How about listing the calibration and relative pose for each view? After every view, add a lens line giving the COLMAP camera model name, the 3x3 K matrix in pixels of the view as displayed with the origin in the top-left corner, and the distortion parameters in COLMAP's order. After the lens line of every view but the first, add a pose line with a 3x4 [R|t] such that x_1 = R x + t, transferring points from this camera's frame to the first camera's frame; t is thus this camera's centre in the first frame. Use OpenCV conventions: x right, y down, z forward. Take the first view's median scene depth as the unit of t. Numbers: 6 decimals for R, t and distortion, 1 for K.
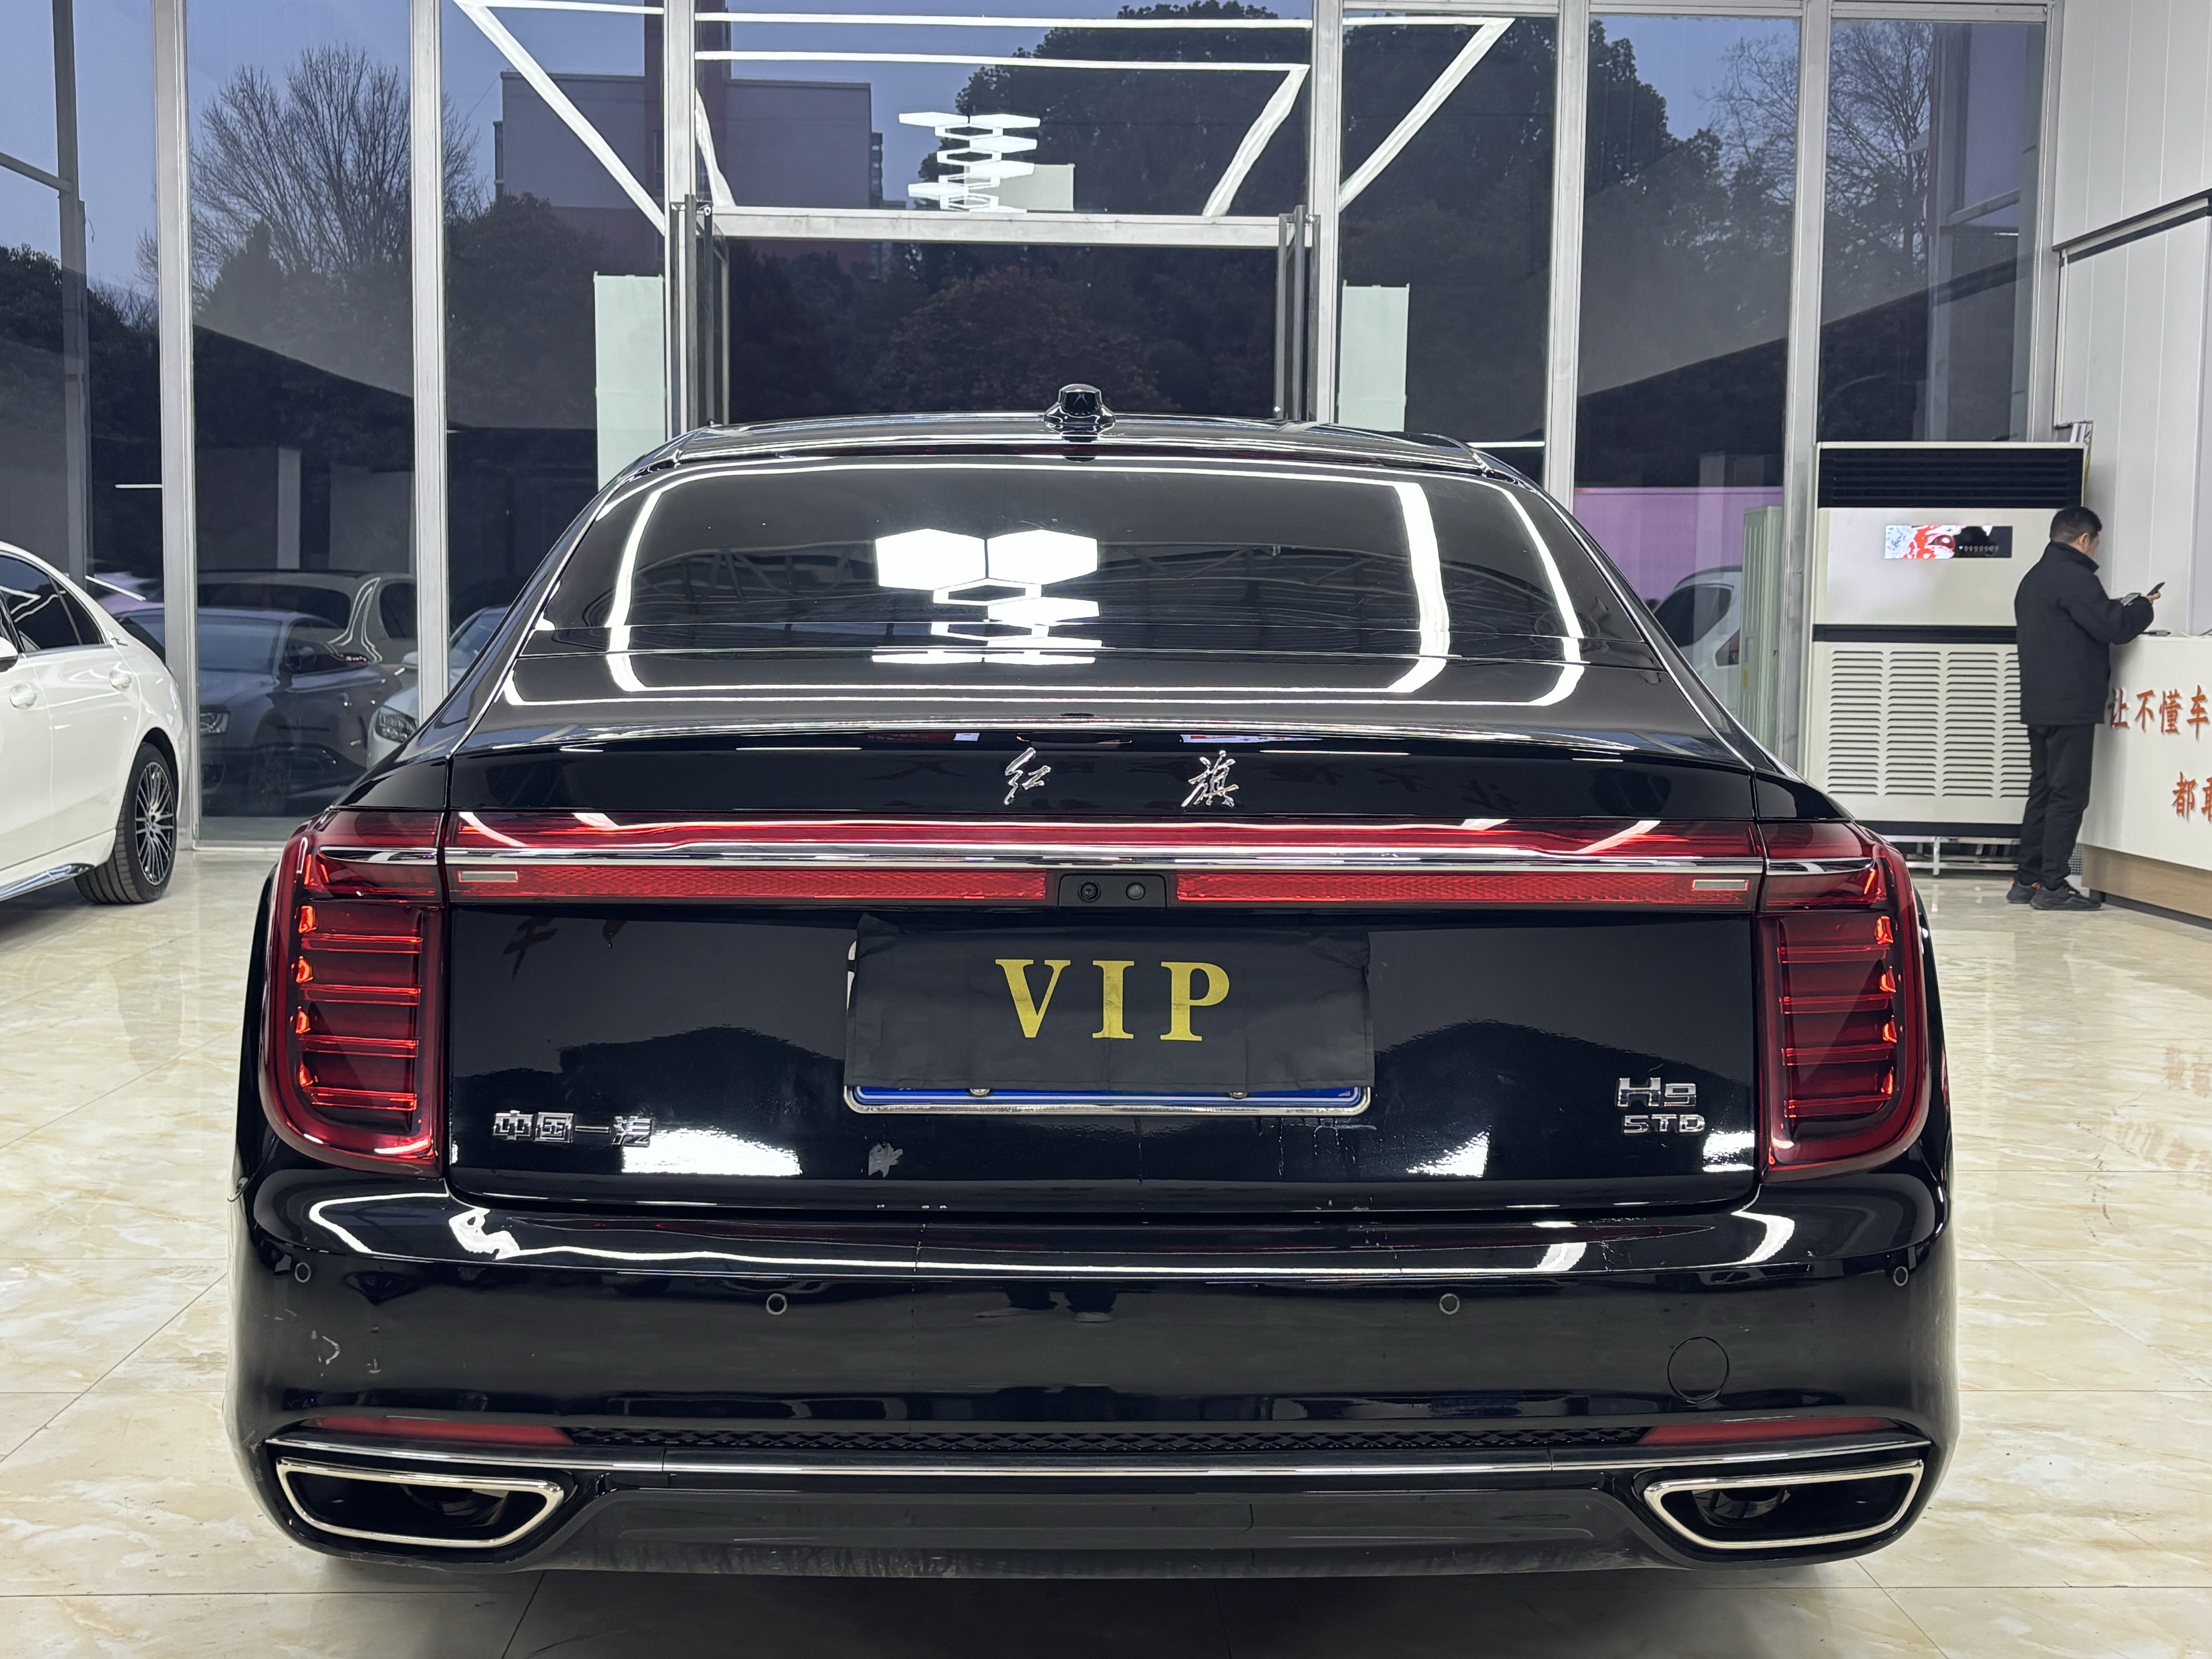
lens RADIAL K [[2547.1, 0, 1106.0], [0, 2547.1, 829.5], [0, 0, 1]] dist [0.146512, -0.389541]
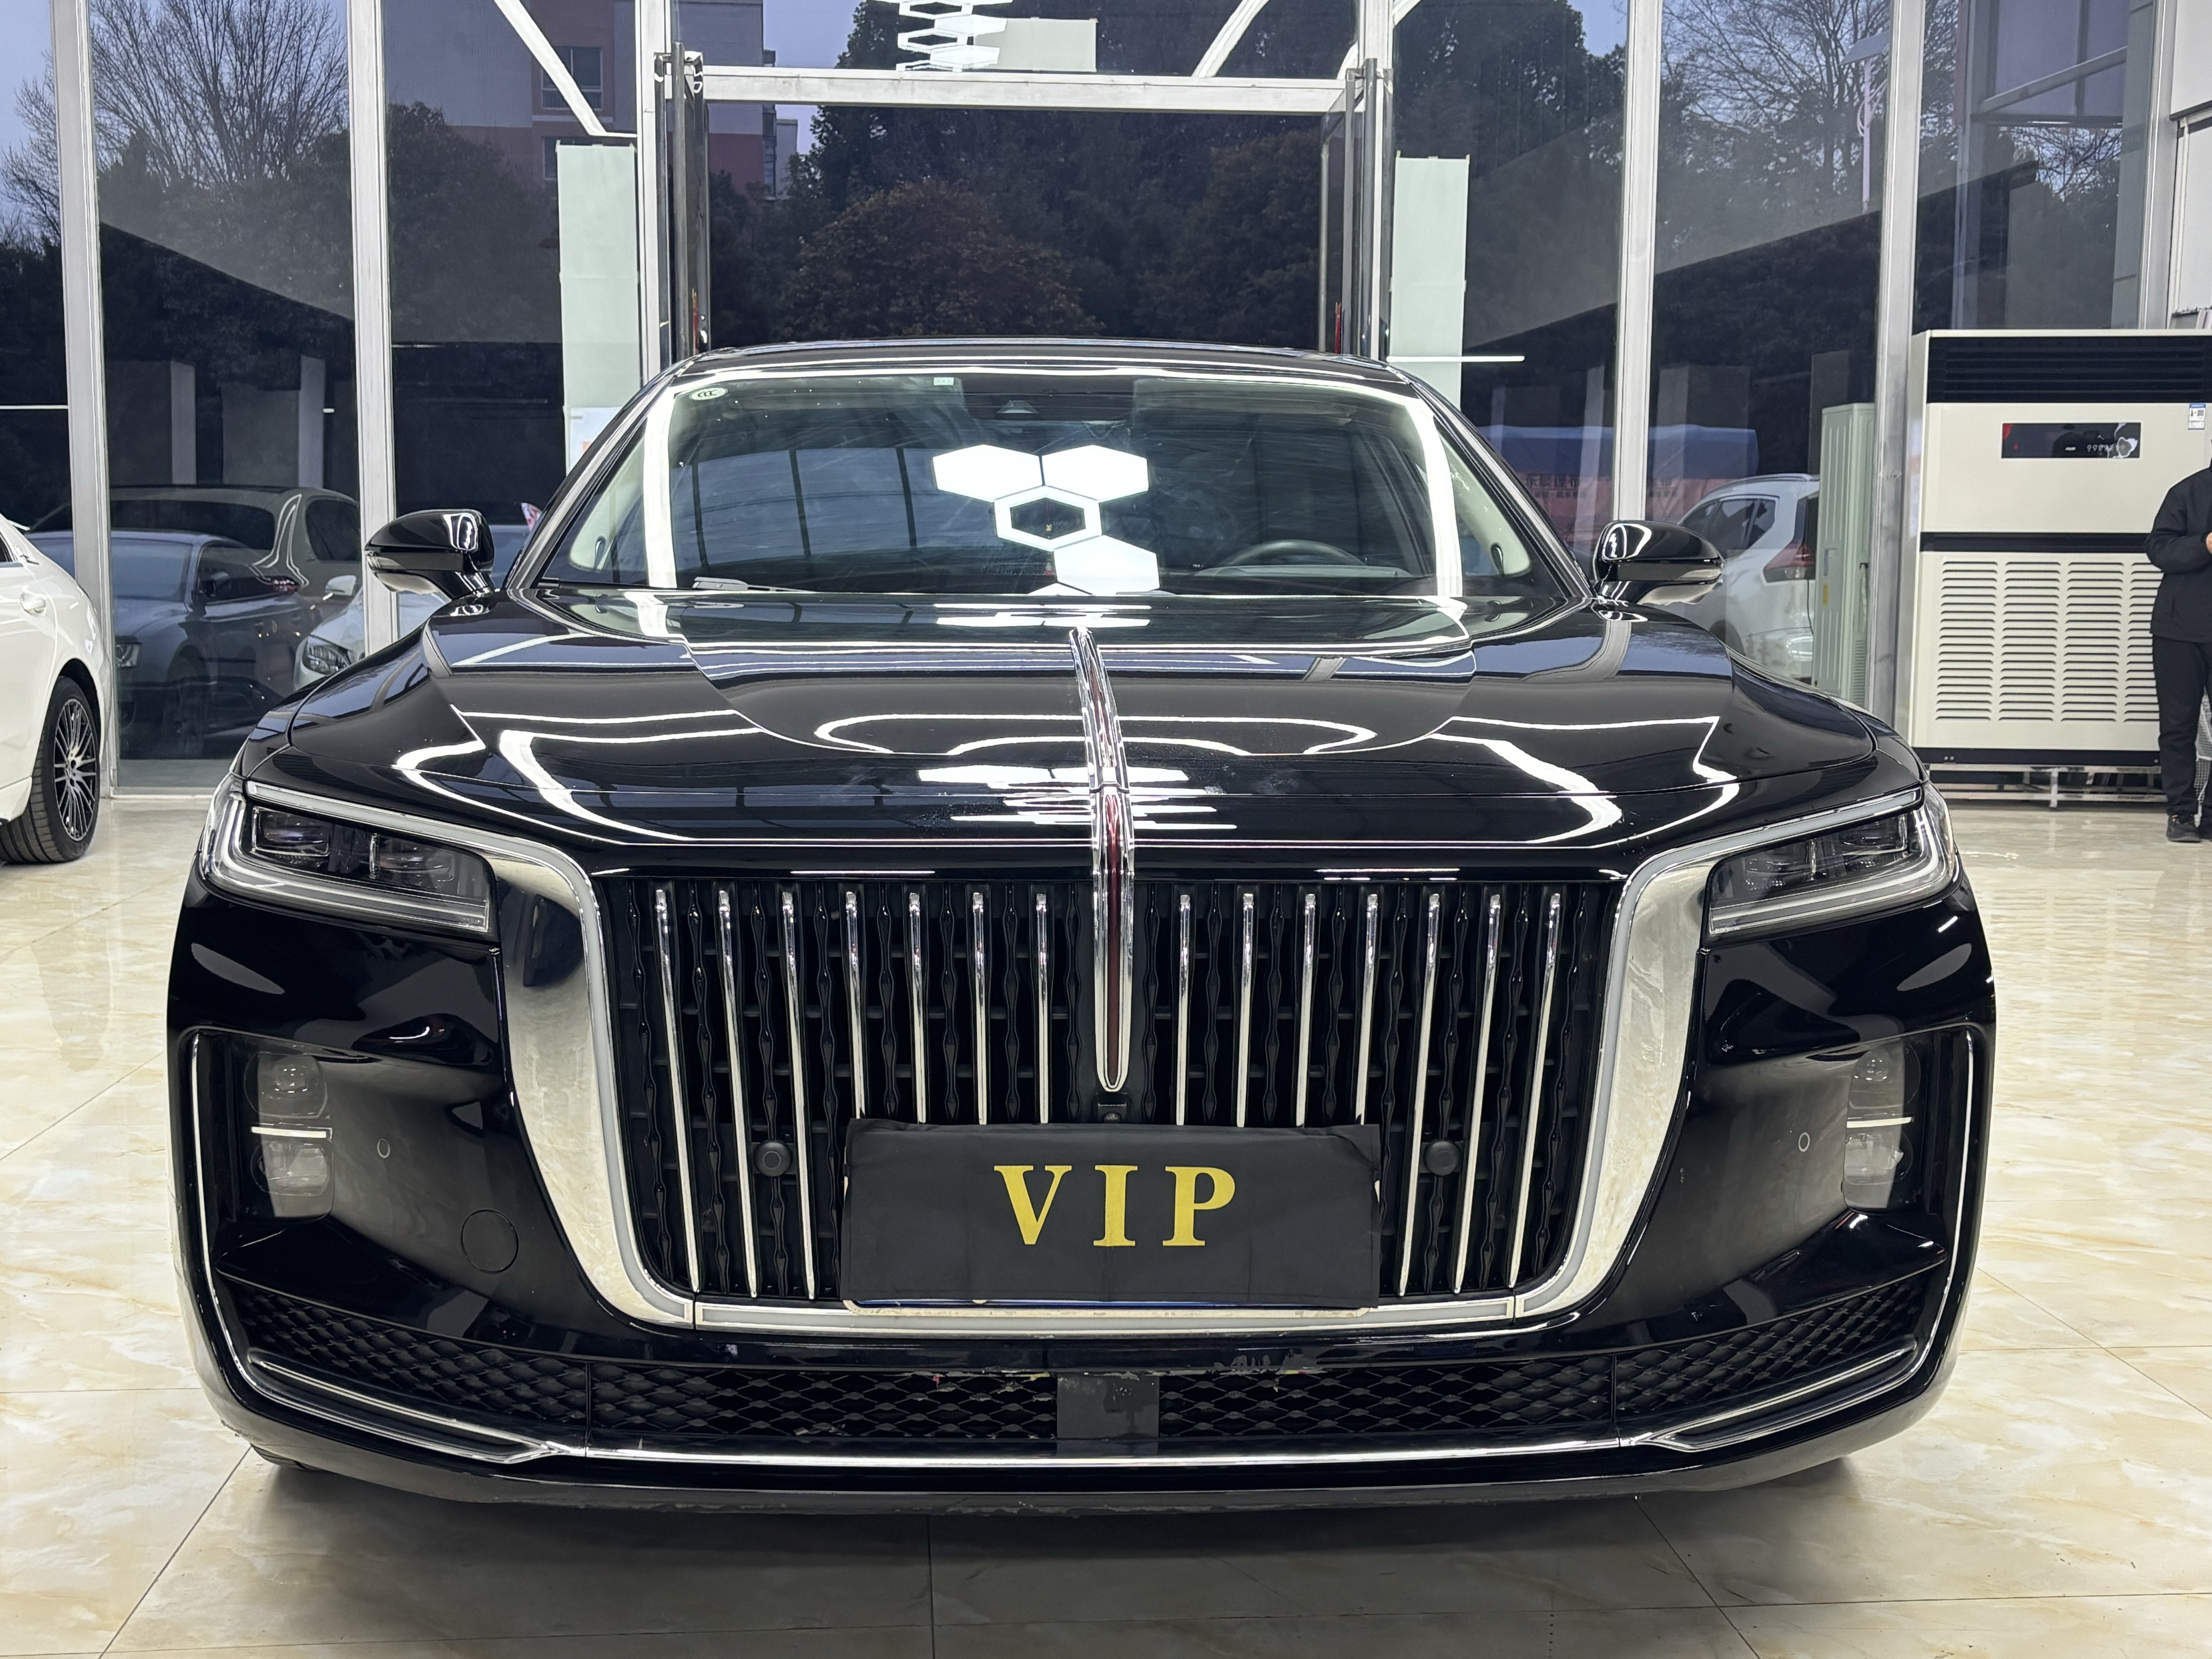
lens RADIAL K [[2536.2, 0, 1097.6], [0, 2536.2, 839.4], [0, 0, 1]] dist [0.085458, -0.160913]
pose [[0.999075, -0.010261, 0.041751, -0.051756], [0.008962, 0.999474, 0.031169, -0.002227], [-0.042049, -0.030766, 0.998642, 0.105716]]
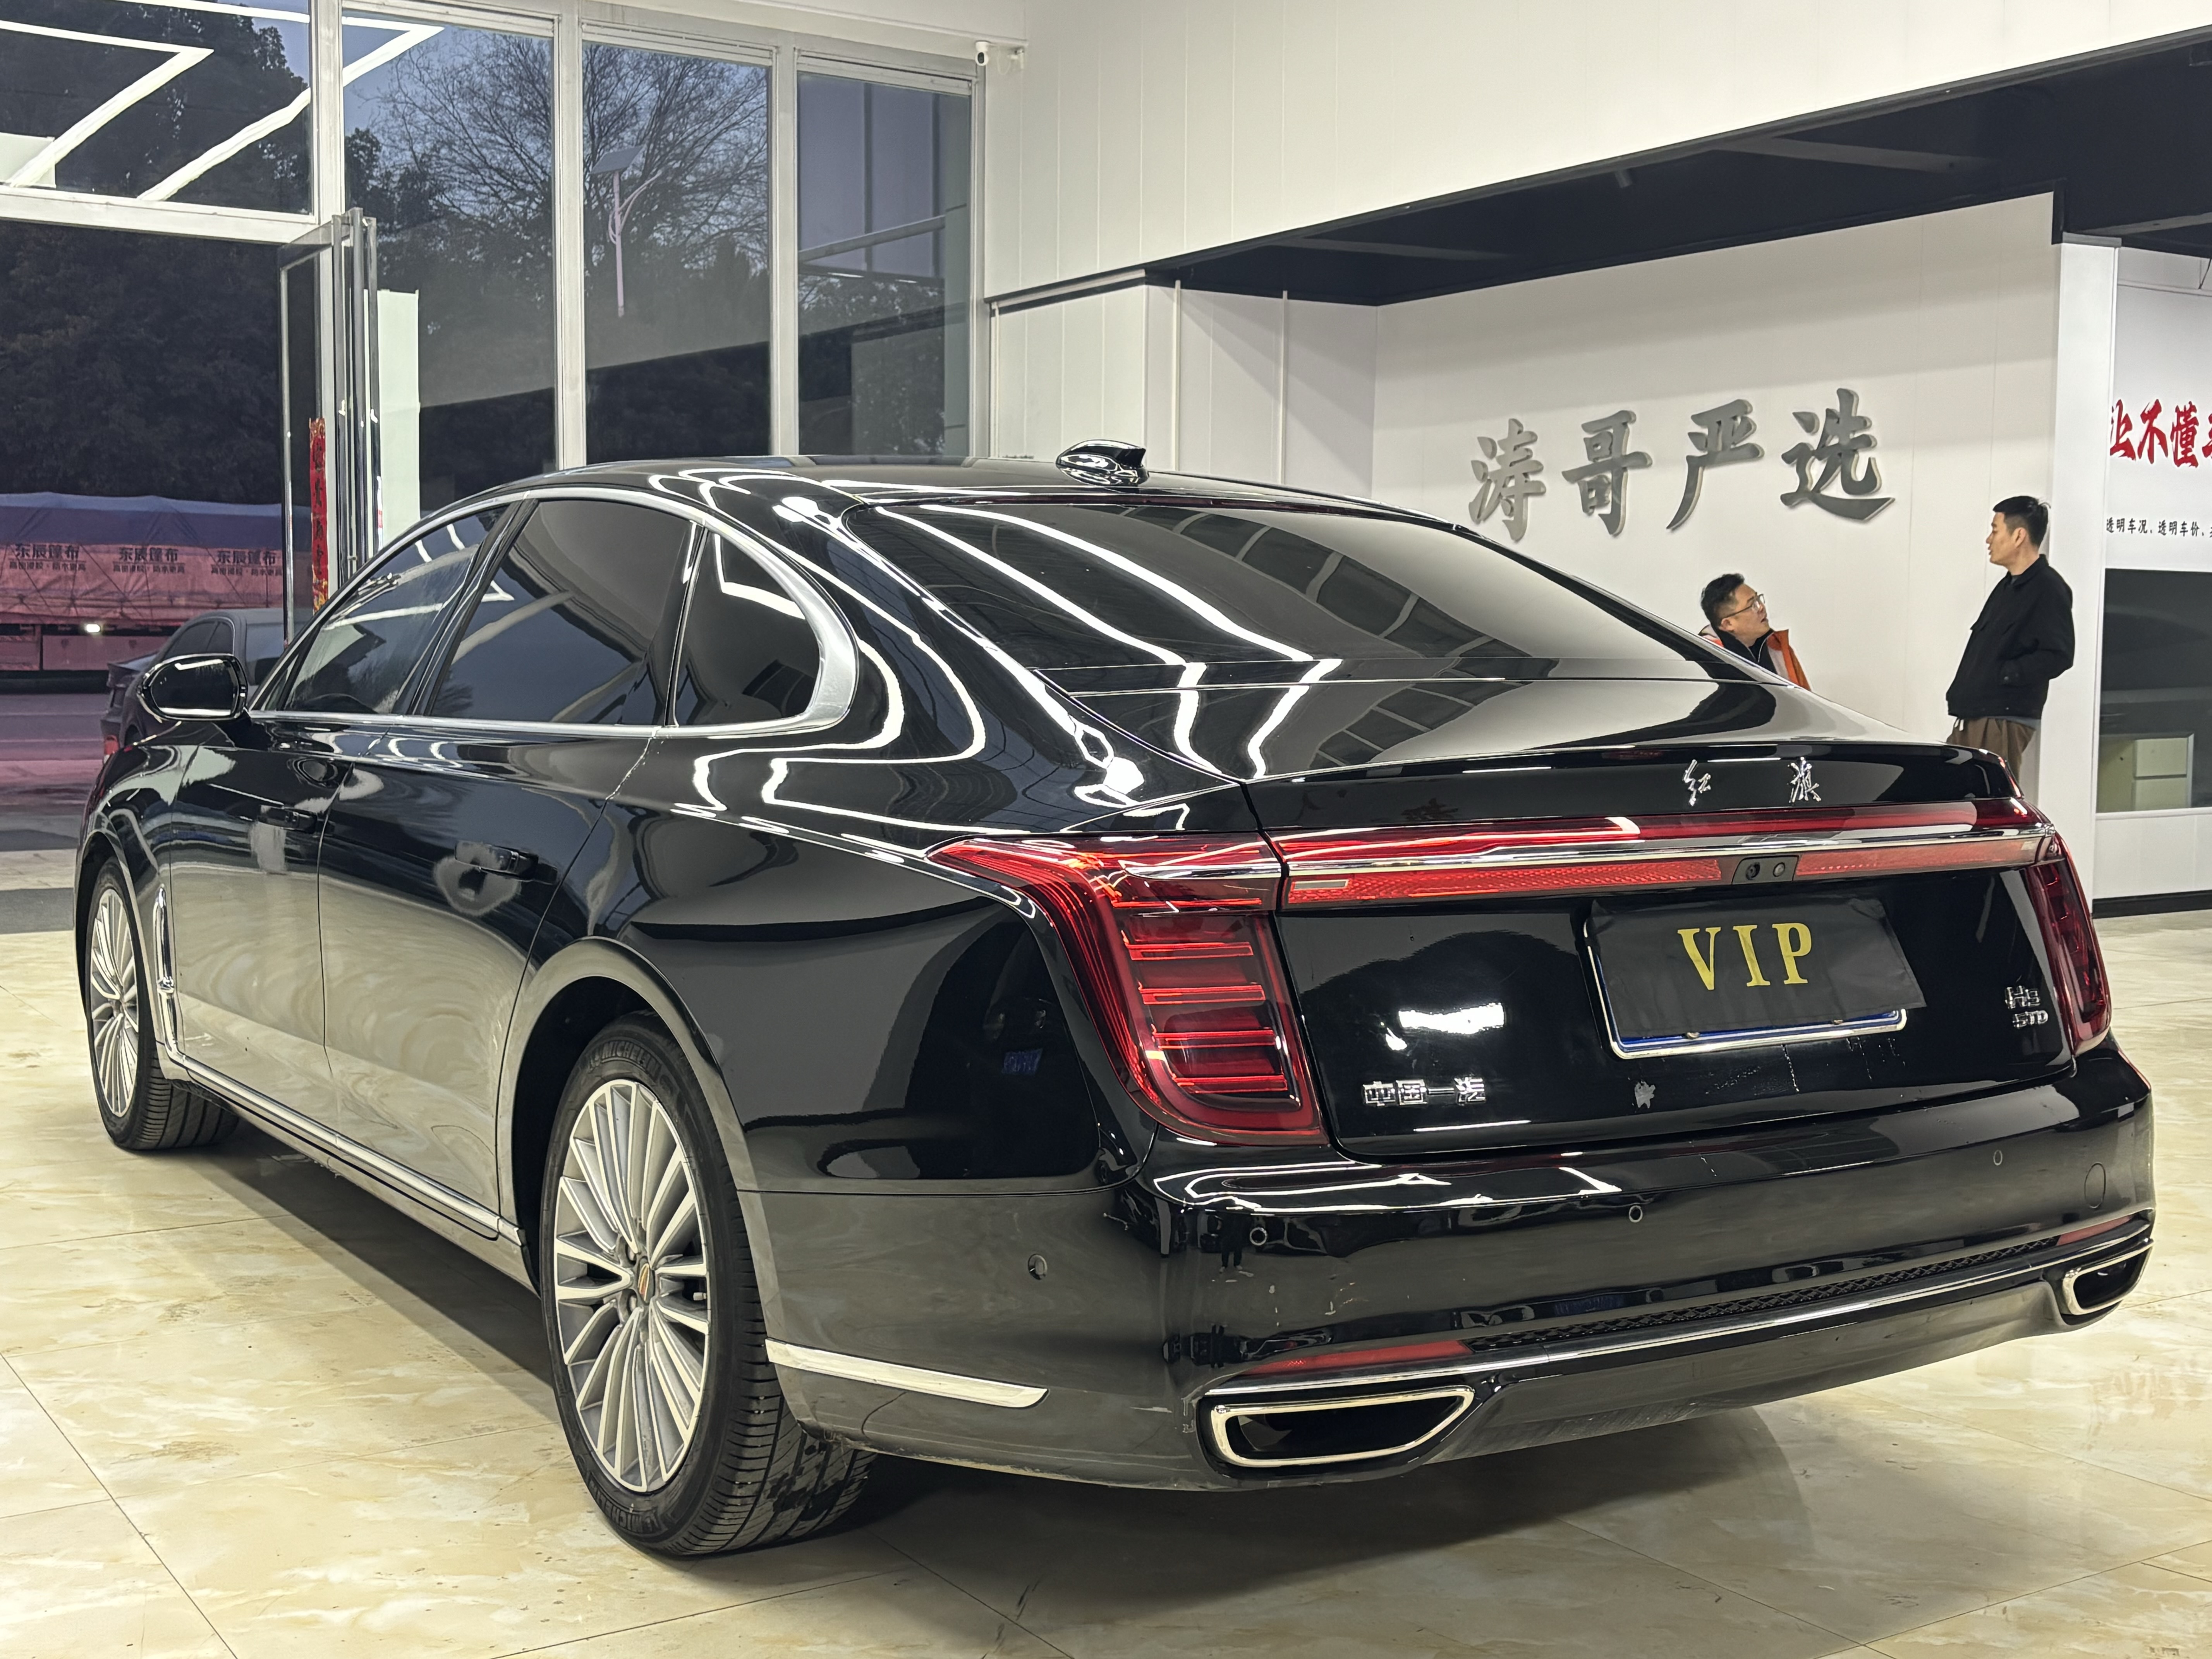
lens RADIAL K [[2554.8, 0, 1106.0], [0, 2554.8, 829.5], [0, 0, 1]] dist [0.132299, -0.455983]
pose [[0.860298, -0.041172, 0.508125, -0.167913], [0.041274, 0.999087, 0.011074, -0.004322], [-0.508117, 0.011445, 0.861212, 0.009560]]
